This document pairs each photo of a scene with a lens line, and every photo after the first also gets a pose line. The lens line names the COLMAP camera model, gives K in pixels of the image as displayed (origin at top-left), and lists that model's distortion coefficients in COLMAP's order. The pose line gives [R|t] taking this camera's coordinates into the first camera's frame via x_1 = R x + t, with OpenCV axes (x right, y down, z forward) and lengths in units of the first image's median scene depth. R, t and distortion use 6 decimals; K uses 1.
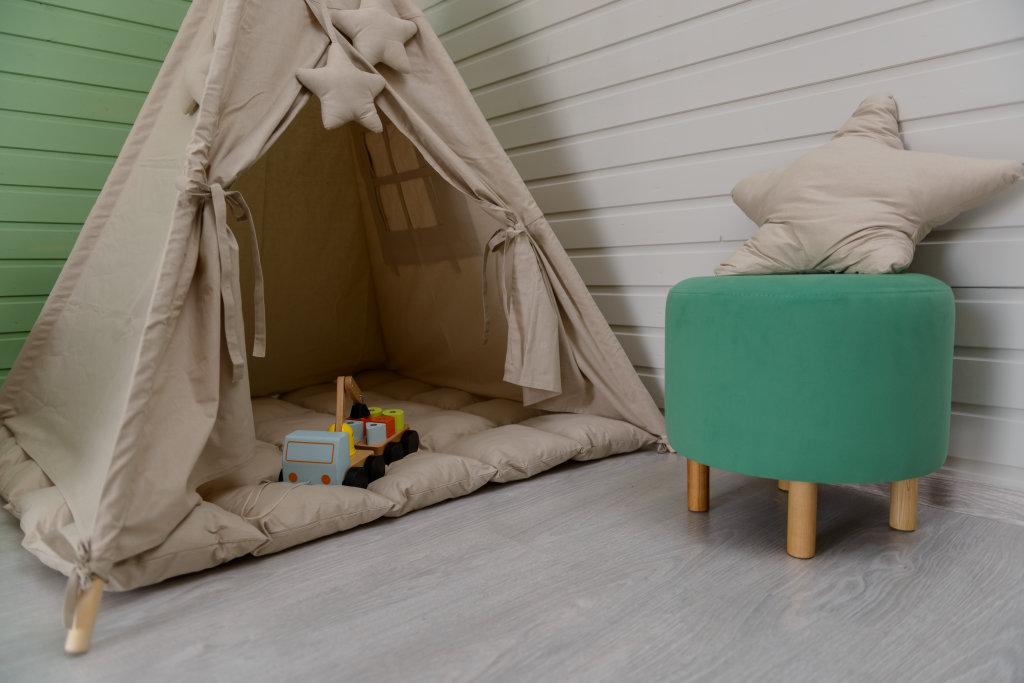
lens RADIAL K [[694.4, 0, 512.4], [0, 694.4, 360.5], [0, 0, 1]] dist [0.000788, -0.000115]
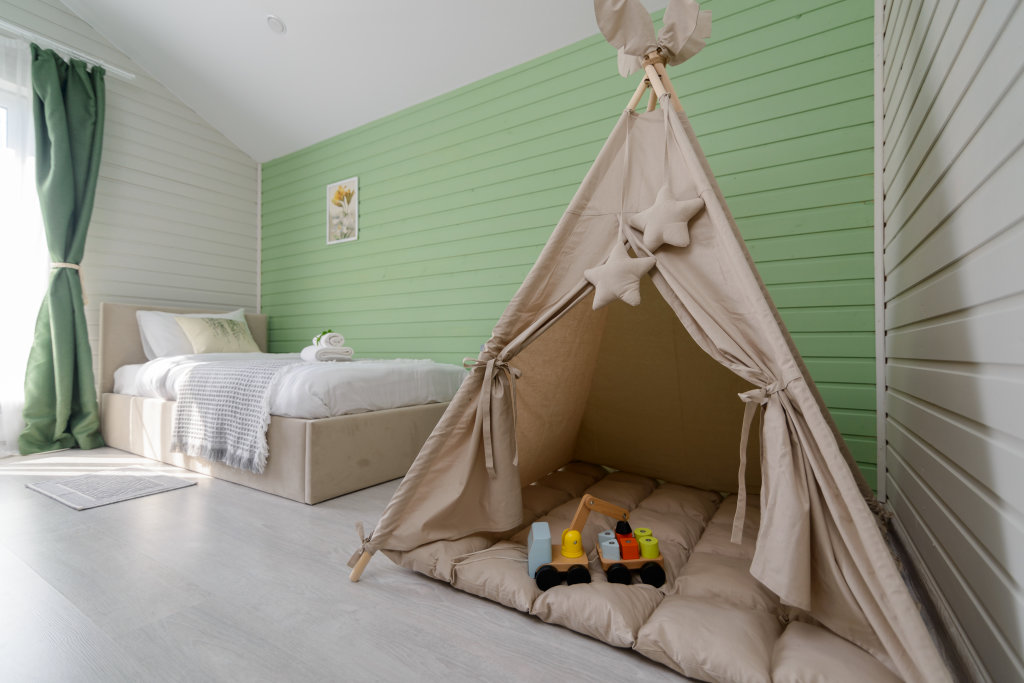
lens RADIAL K [[465.2, 0, 512.1], [0, 465.2, 356.2], [0, 0, 1]] dist [0.013436, -0.000737]
pose [[0.252505, 0.026722, -0.967226, 0.528313], [-0.141600, 0.989877, -0.009618, -0.195412], [0.957178, 0.139388, 0.253733, 0.580132]]
